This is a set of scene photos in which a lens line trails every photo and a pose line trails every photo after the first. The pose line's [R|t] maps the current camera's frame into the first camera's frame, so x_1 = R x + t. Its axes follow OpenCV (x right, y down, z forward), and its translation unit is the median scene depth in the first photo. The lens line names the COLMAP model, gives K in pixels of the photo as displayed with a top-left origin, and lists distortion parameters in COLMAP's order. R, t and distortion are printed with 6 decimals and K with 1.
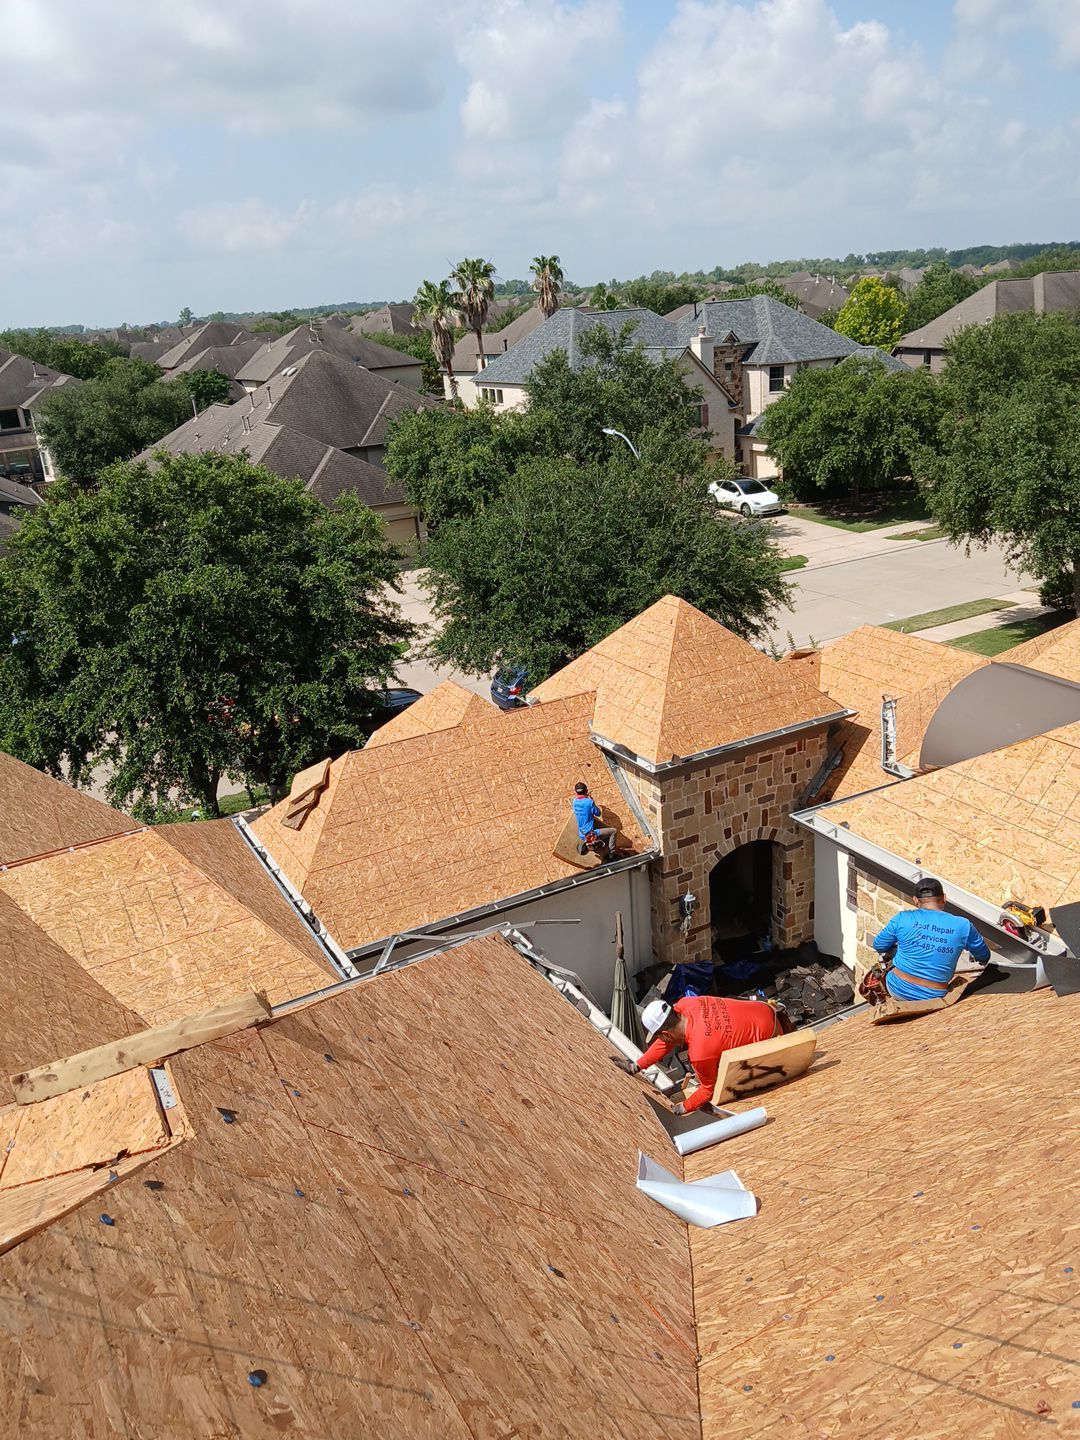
lens RADIAL K [[1112.4, 0, 530.1], [0, 1112.4, 725.2], [0, 0, 1]] dist [0.021241, -0.075451]
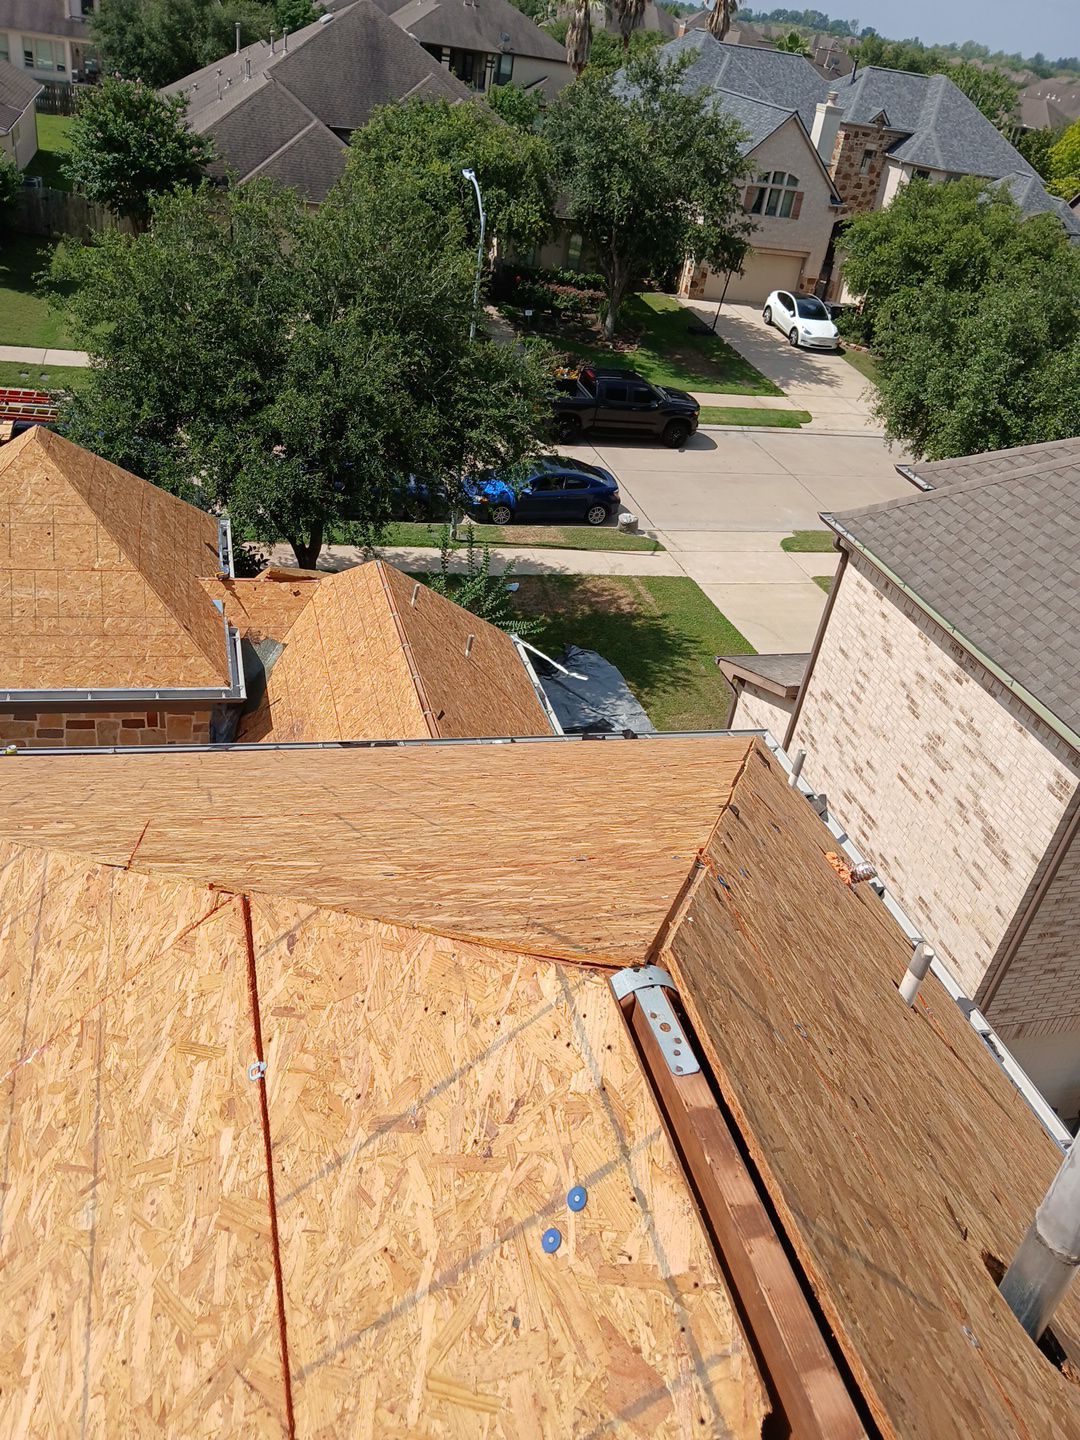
lens RADIAL K [[1112.4, 0, 543.8], [0, 1112.4, 732.7], [0, 0, 1]] dist [0.021241, -0.075451]
pose [[0.953804, 0.296284, -0.049735, 0.216858], [-0.278230, 0.933590, 0.225828, -0.080346], [0.113341, -0.201558, 0.972897, 0.174809]]
